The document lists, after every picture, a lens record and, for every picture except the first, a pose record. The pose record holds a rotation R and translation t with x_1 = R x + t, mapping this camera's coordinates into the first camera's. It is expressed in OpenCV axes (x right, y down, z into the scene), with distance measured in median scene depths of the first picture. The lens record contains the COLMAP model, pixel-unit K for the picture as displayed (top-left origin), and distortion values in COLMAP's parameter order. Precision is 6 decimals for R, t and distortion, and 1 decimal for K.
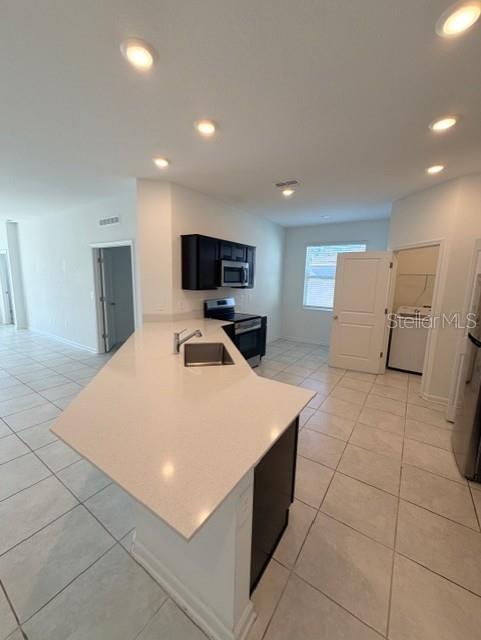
lens RADIAL K [[255.2, 0, 242.1], [0, 255.2, 321.4], [0, 0, 1]] dist [0.000143, -0.000882]
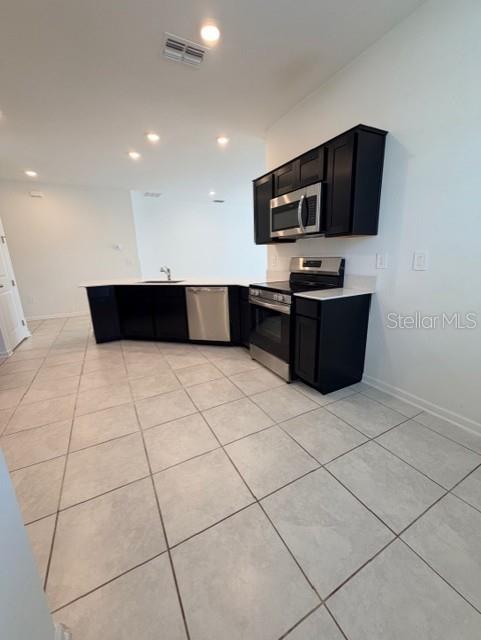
lens RADIAL K [[255.2, 0, 241.6], [0, 255.2, 319.9], [0, 0, 1]] dist [0.000143, -0.000882]
pose [[-0.464658, 0.204905, -0.861456, 0.627176], [-0.127449, 0.947252, 0.294057, -0.115303], [0.876270, 0.246428, -0.414034, 1.263787]]
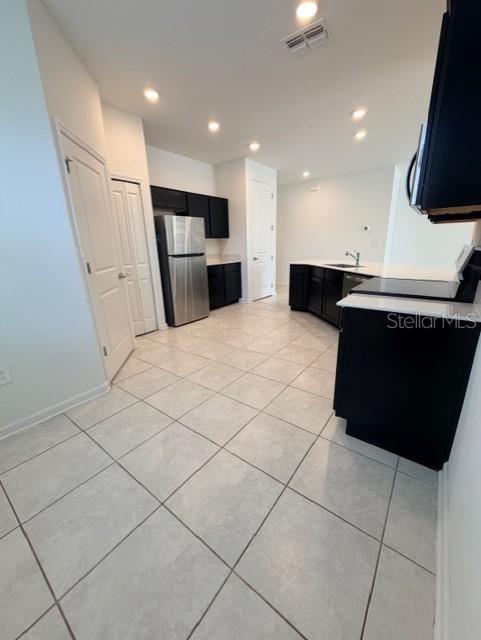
lens RADIAL K [[255.2, 0, 242.3], [0, 255.2, 320.0], [0, 0, 1]] dist [0.000143, -0.000882]
pose [[-0.998660, -0.012913, 0.050119, 0.237500], [0.010334, 0.899125, 0.437570, -0.170635], [-0.050714, 0.437502, -0.897786, 1.538701]]
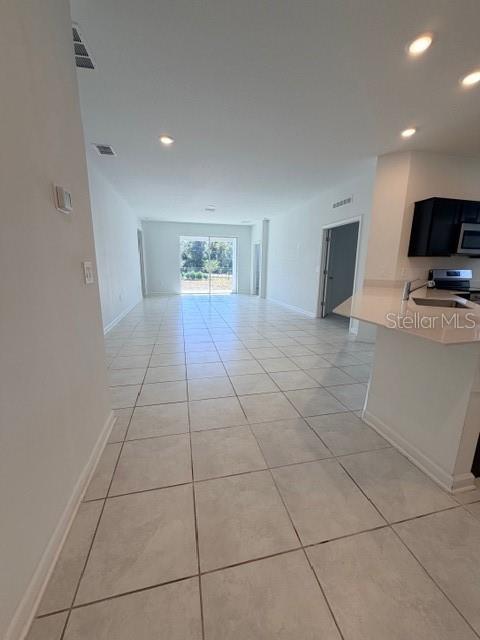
lens RADIAL K [[255.2, 0, 243.8], [0, 255.2, 320.8], [0, 0, 1]] dist [0.000143, -0.000882]
pose [[0.742329, 0.122227, -0.658792, -0.016015], [-0.100189, 0.992415, 0.071232, 0.113790], [0.662502, 0.013126, 0.748945, -0.184848]]
